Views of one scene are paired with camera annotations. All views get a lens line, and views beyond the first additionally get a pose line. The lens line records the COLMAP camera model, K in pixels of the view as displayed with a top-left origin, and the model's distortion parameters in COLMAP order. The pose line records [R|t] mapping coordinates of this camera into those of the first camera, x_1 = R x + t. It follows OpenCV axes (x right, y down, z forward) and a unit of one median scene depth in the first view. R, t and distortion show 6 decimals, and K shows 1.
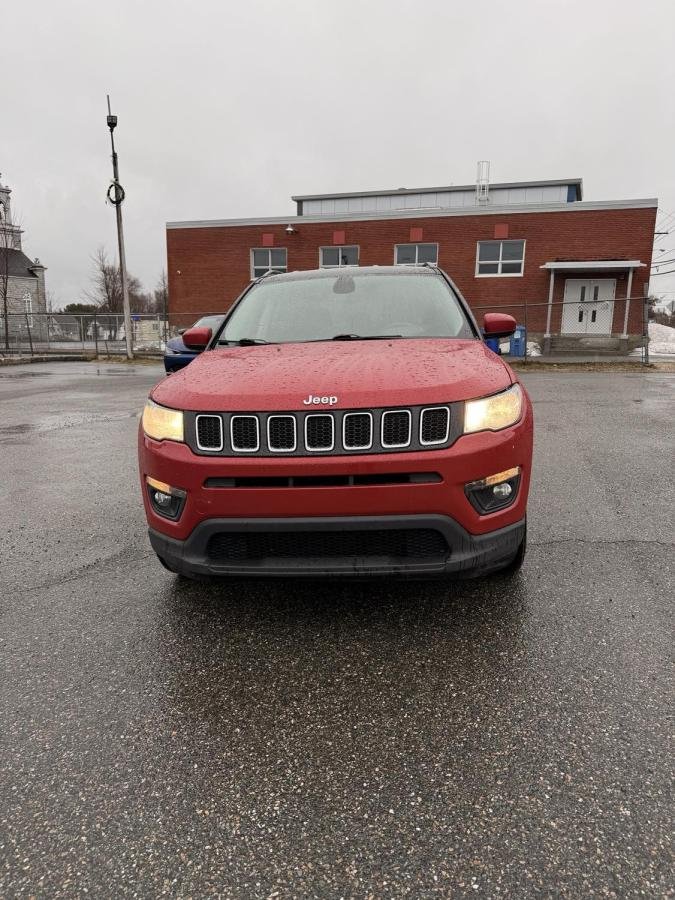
lens RADIAL K [[638.4, 0, 337.5], [0, 638.4, 450.0], [0, 0, 1]] dist [0.037732, -0.032216]
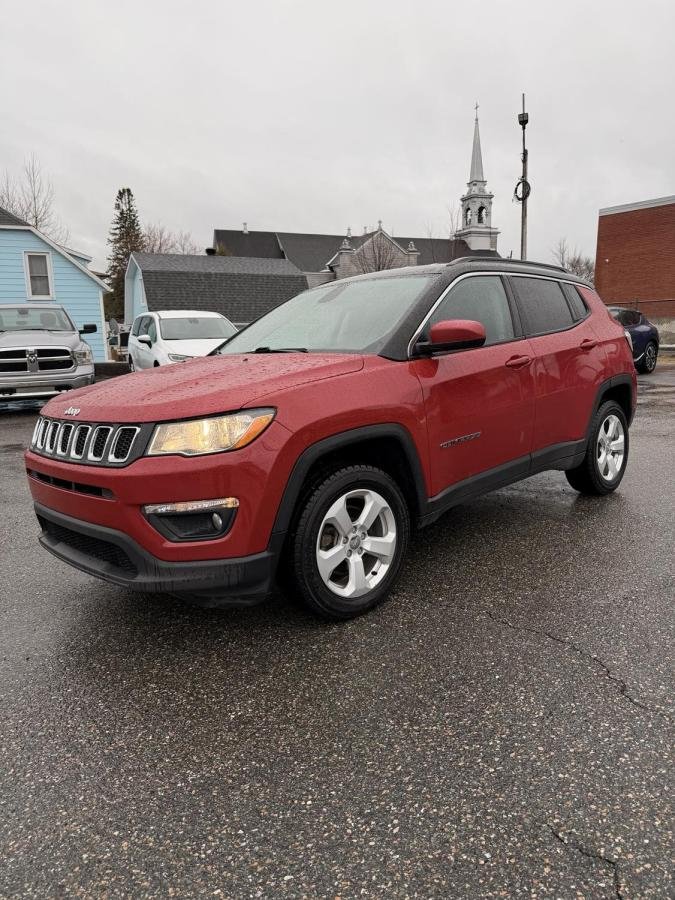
lens RADIAL K [[638.4, 0, 337.5], [0, 638.4, 450.0], [0, 0, 1]] dist [0.037732, -0.032216]
pose [[0.790429, 0.096523, -0.604901, 0.080887], [-0.090186, 0.995083, 0.040937, -0.007956], [0.605878, 0.022196, 0.795248, 0.030827]]
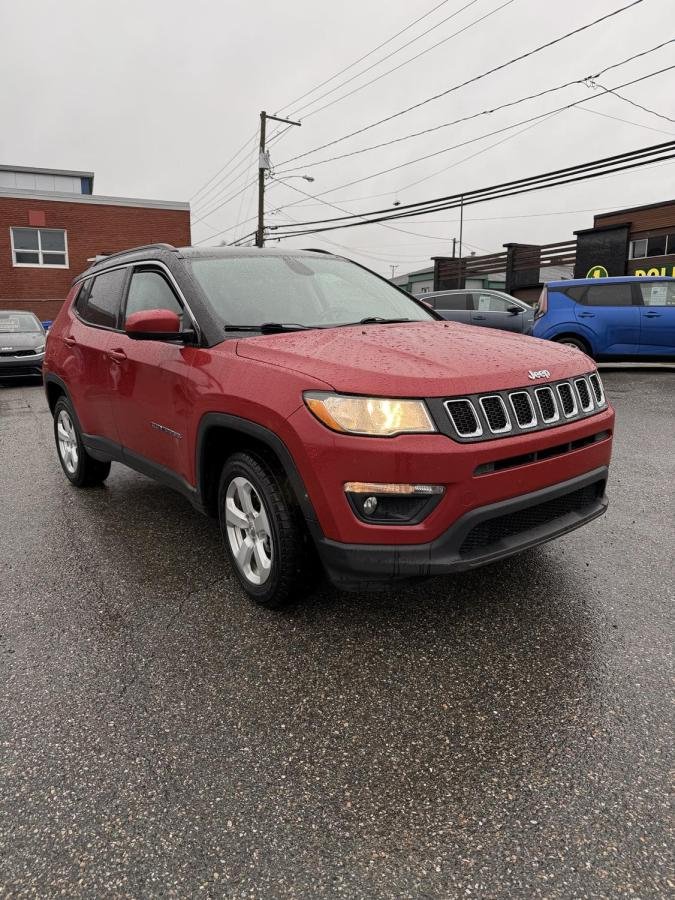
lens RADIAL K [[628.8, 0, 353.0], [0, 628.8, 447.7], [0, 0, 1]] dist [0.113392, -0.139428]
pose [[0.759070, -0.135356, 0.636782, -0.072179], [0.132828, 0.989771, 0.052052, -0.004242], [-0.637314, 0.045071, 0.769285, 0.031800]]
